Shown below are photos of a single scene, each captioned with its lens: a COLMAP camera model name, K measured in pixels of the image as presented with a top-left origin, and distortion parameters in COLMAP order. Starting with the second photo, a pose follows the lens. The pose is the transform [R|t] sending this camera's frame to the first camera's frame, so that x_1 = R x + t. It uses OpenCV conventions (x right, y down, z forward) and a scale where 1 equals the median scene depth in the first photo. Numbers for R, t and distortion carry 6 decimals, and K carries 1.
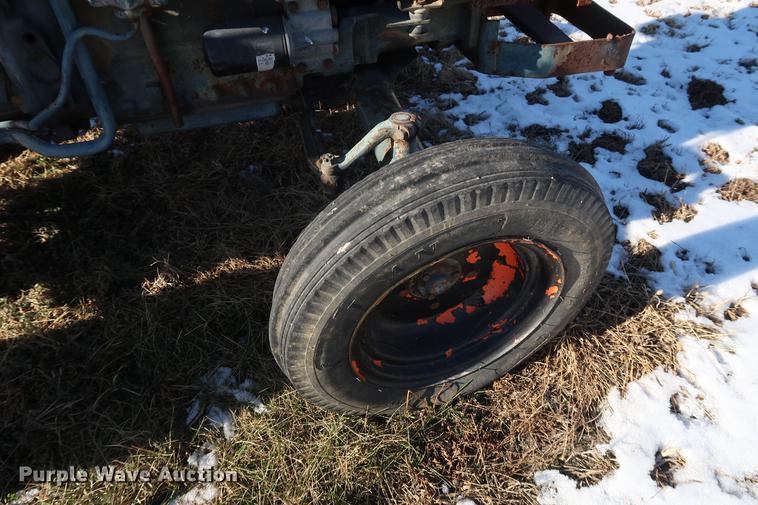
lens RADIAL K [[522.8, 0, 379.0], [0, 522.8, 252.5], [0, 0, 1]] dist [-0.022815, 0.006606]
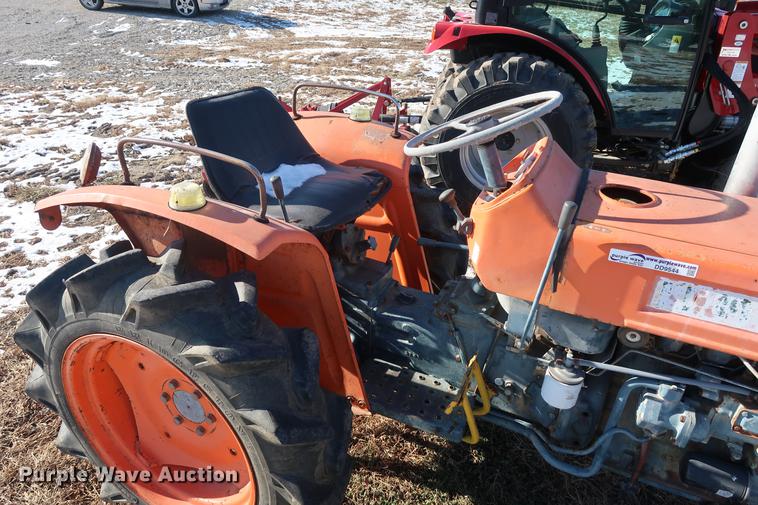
lens RADIAL K [[522.8, 0, 379.0], [0, 522.8, 252.5], [0, 0, 1]] dist [-0.022815, 0.006606]
pose [[0.779363, 0.343321, -0.524141, -0.388550], [-0.491789, 0.853519, -0.172190, -0.186883], [0.388248, 0.391965, 0.834043, -0.756319]]
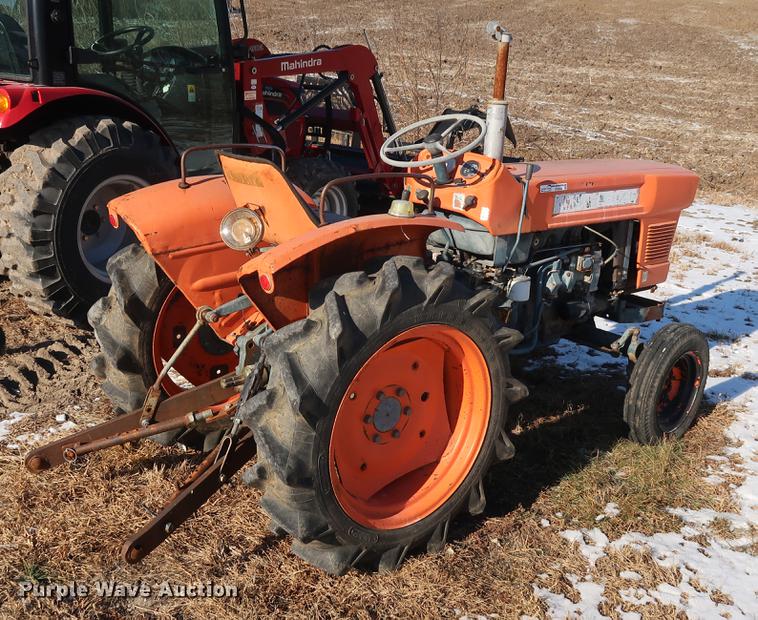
lens RADIAL K [[910.9, 0, 359.6], [0, 910.9, 328.0], [0, 0, 1]] dist [-0.010249, -0.021526]
pose [[0.906904, -0.062094, 0.416737, -2.773092], [0.257023, 0.865267, -0.430409, 1.222369], [-0.333863, 0.497451, 0.800673, -2.001792]]
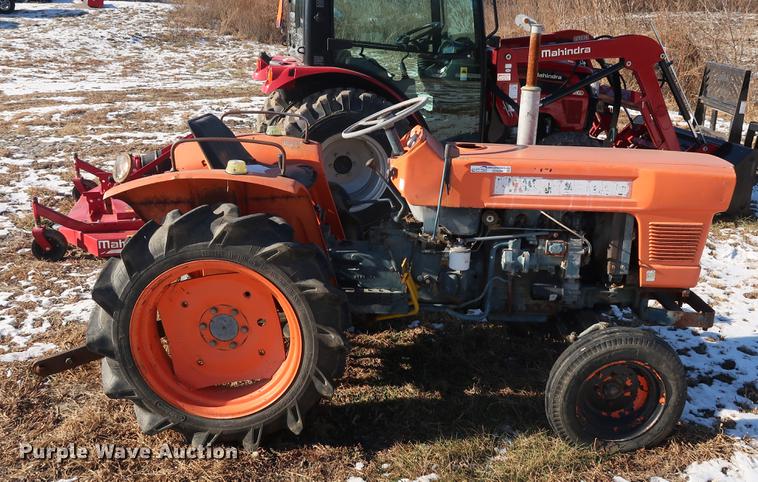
lens RADIAL K [[733.6, 0, 388.9], [0, 733.6, 222.7], [0, 0, 1]] dist [-0.019794, -0.005659]
pose [[0.964333, 0.117839, -0.237015, -0.159108], [-0.222601, 0.845532, -0.485308, 1.156115], [0.143216, 0.520758, 0.841606, -2.172367]]
